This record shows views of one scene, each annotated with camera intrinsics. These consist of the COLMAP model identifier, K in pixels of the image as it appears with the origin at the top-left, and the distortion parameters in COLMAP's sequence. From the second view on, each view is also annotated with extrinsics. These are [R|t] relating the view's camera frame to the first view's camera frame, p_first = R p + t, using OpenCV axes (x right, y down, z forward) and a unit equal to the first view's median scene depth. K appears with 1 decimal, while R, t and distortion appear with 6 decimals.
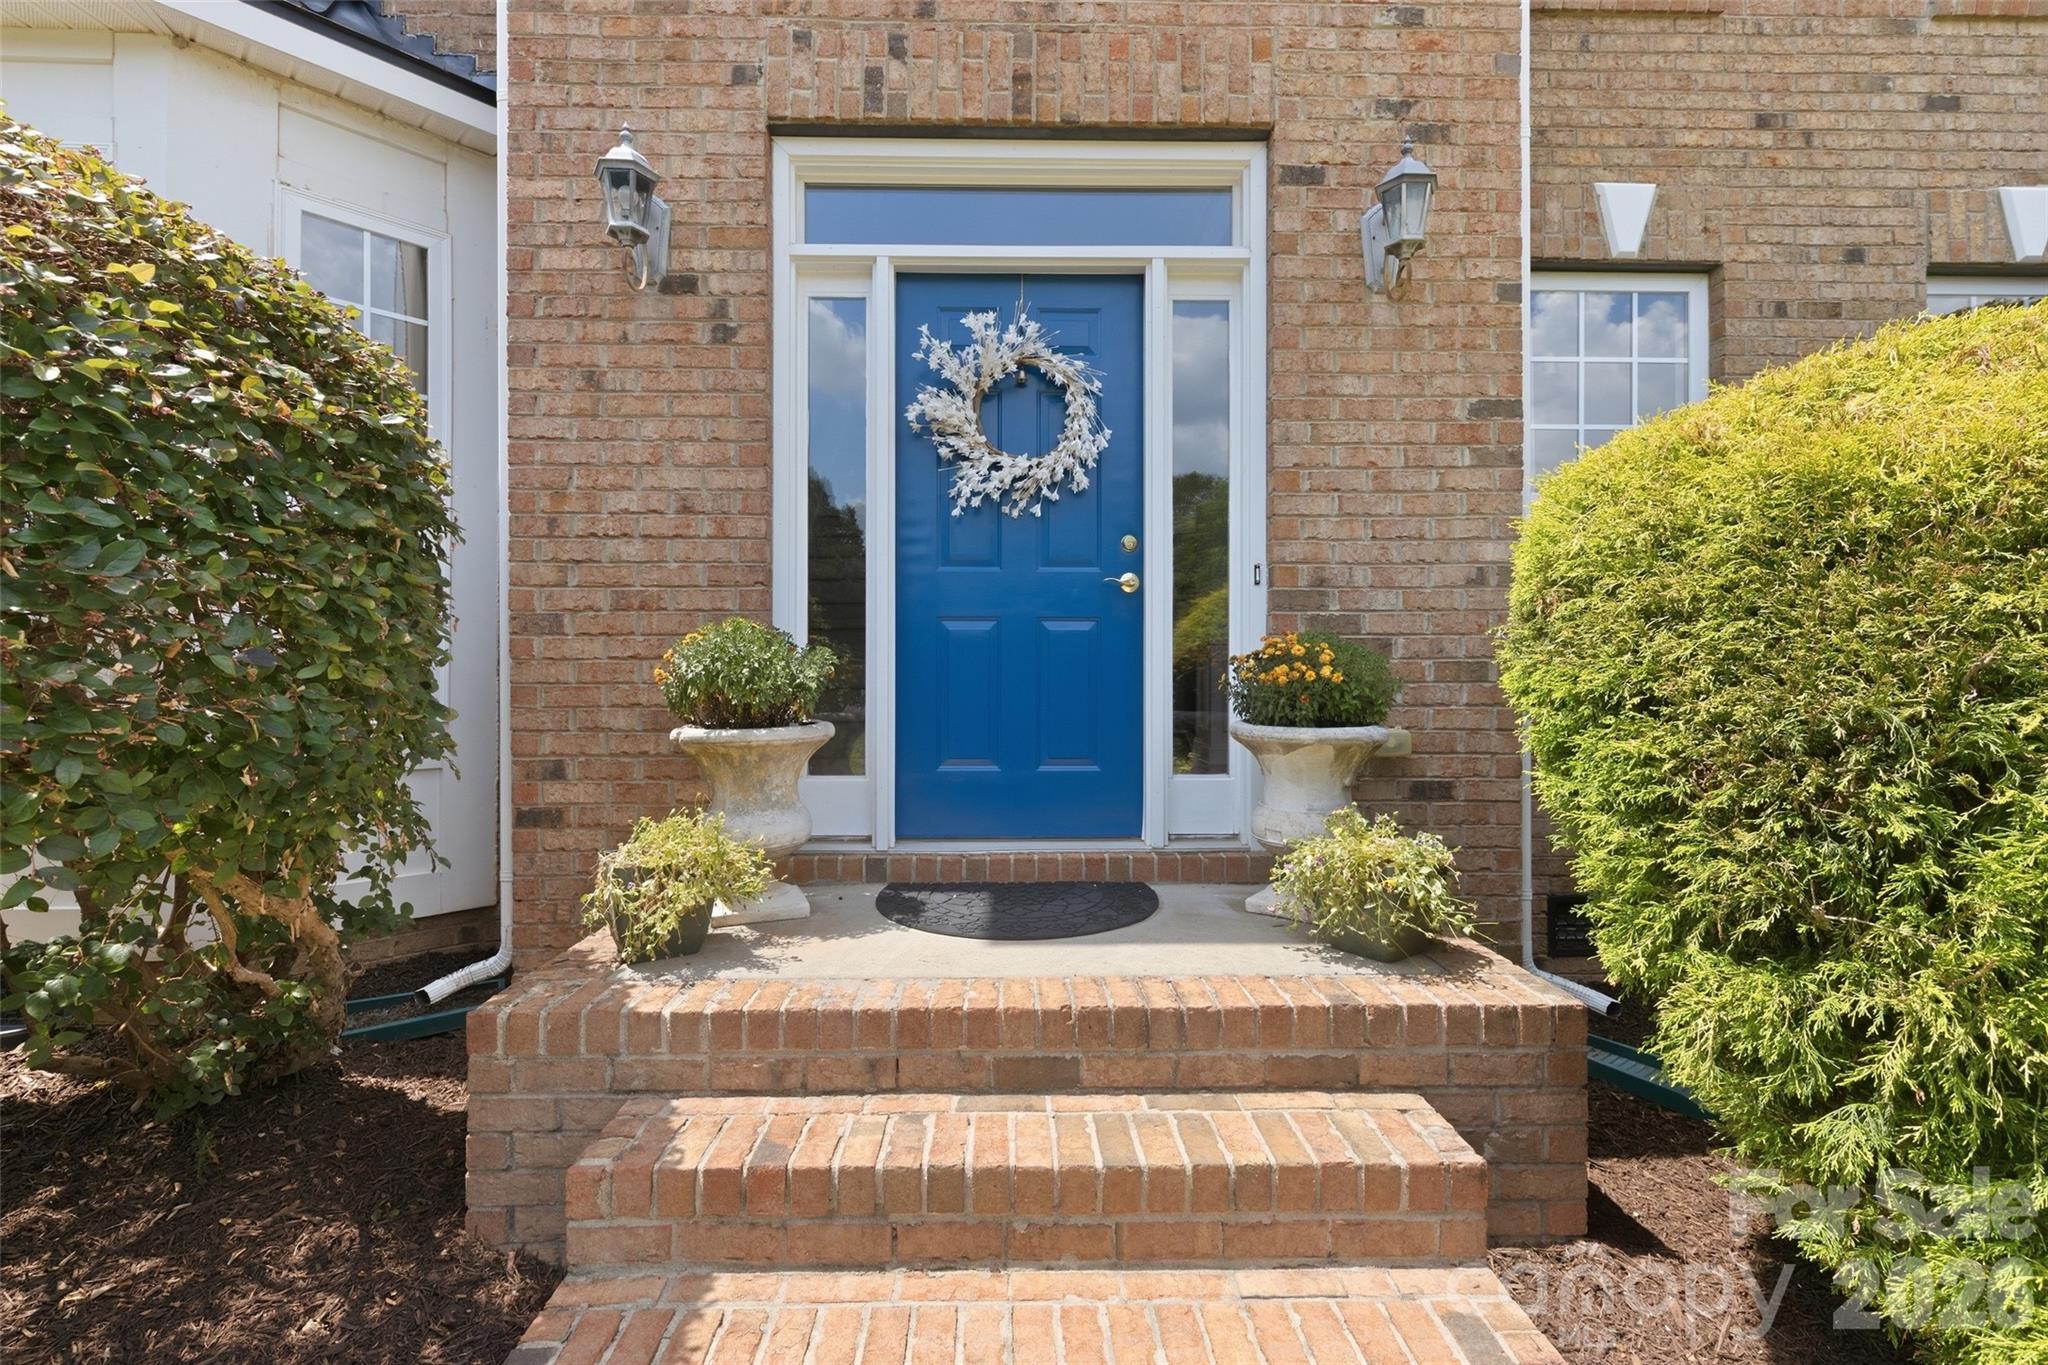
lens RADIAL K [[908.9, 0, 1017.9], [0, 908.9, 674.5], [0, 0, 1]] dist [0.003050, 0.000239]
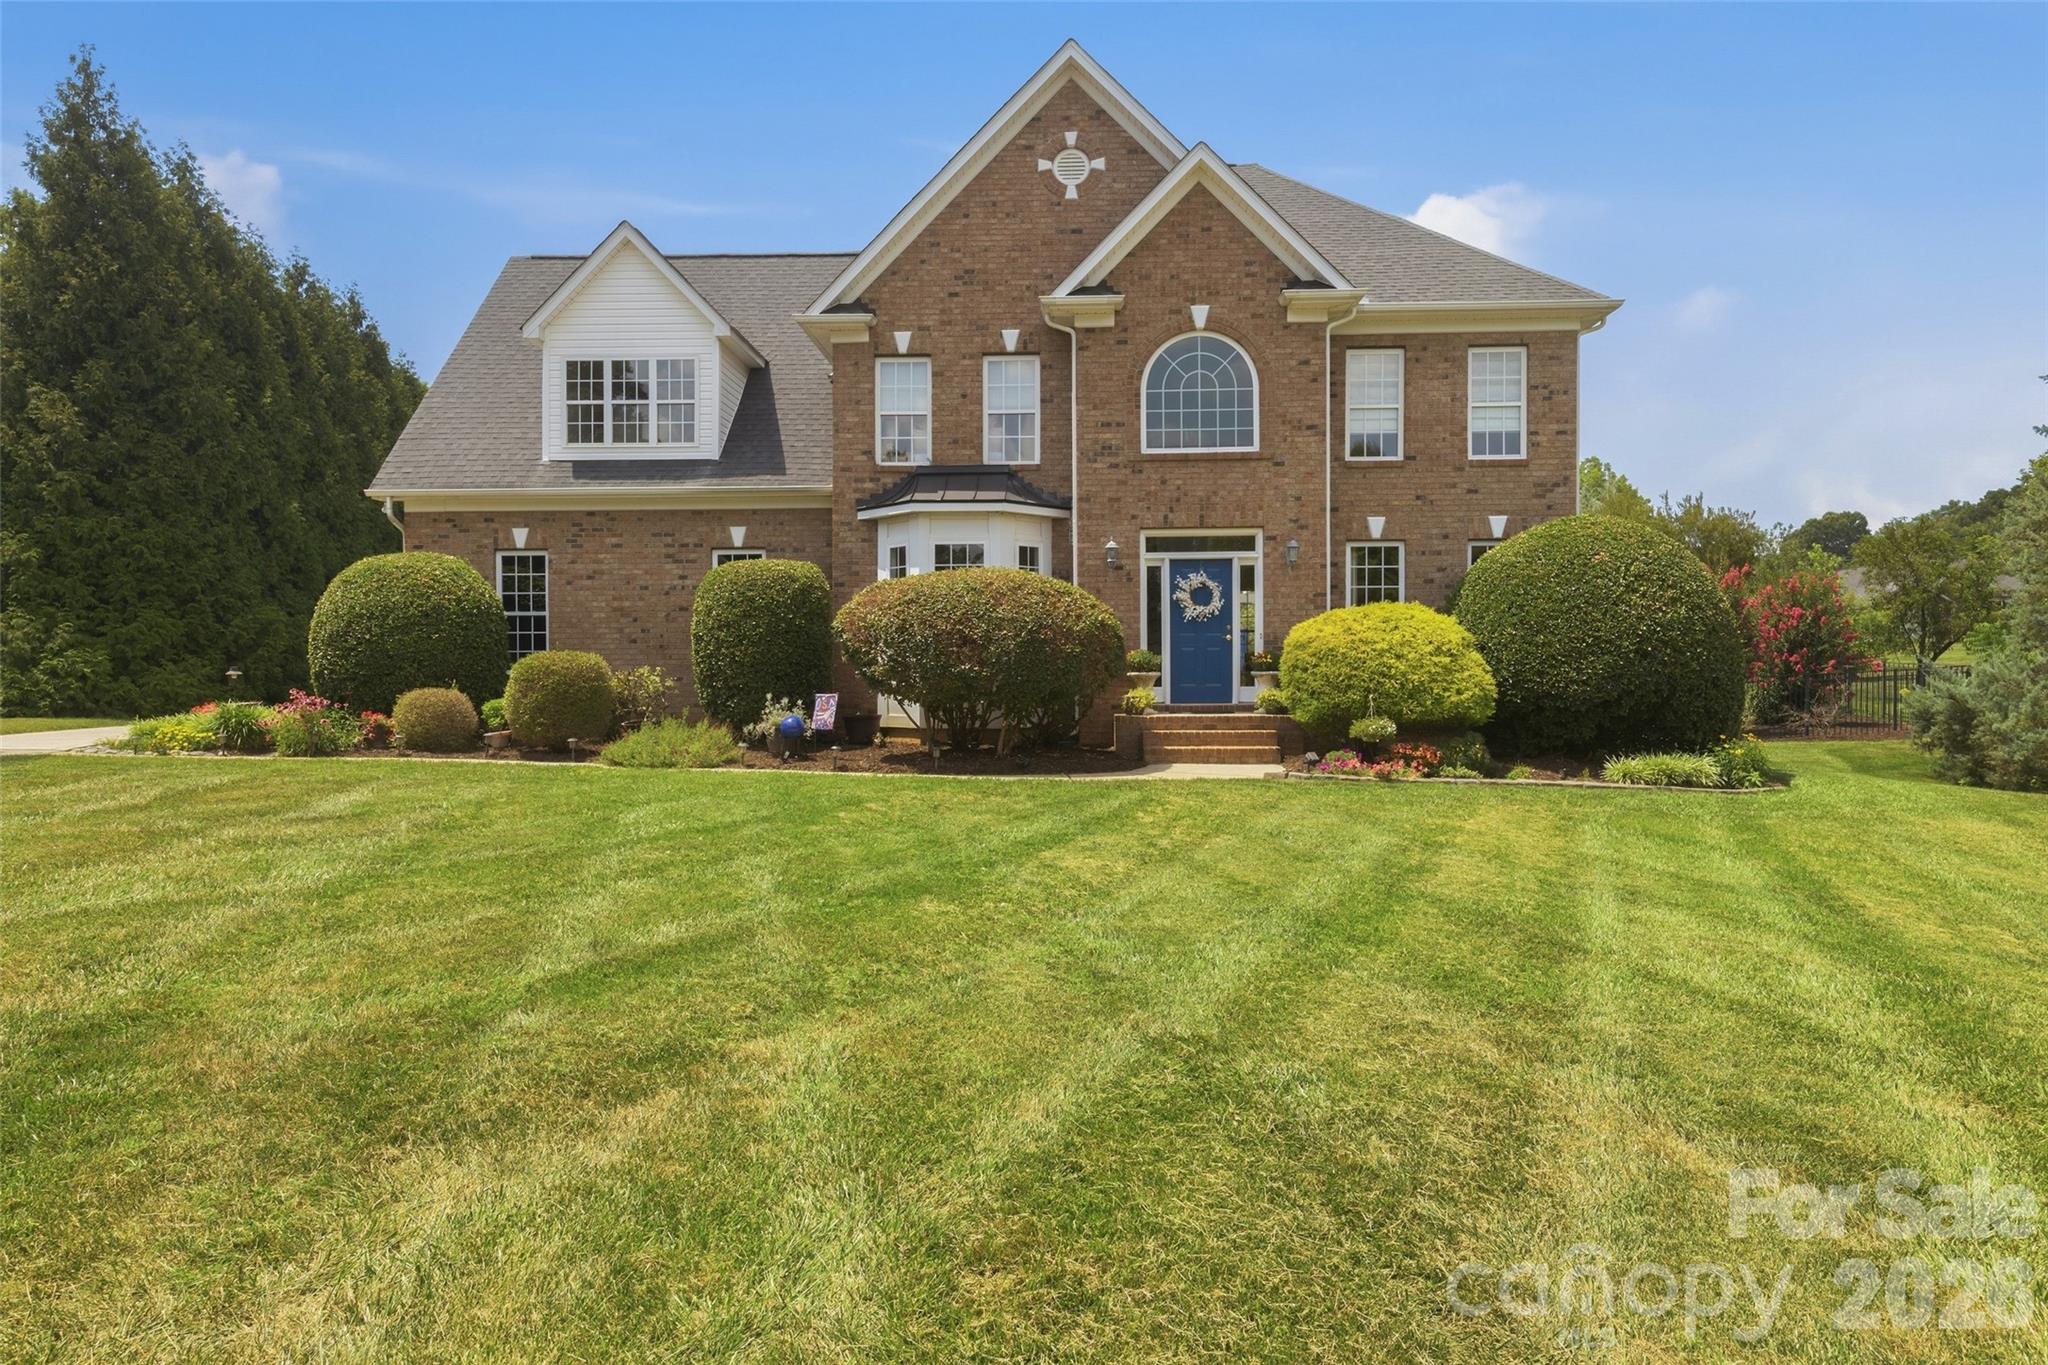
lens RADIAL K [[1312.9, 0, 1024.0], [0, 1312.9, 682.5], [0, 0, 1]] dist [0.000252, 0.000024]
pose [[0.998062, -0.004521, -0.062070, -0.419190], [0.004894, 0.999971, 0.005856, 0.054589], [0.062042, -0.006149, 0.998055, -4.825337]]
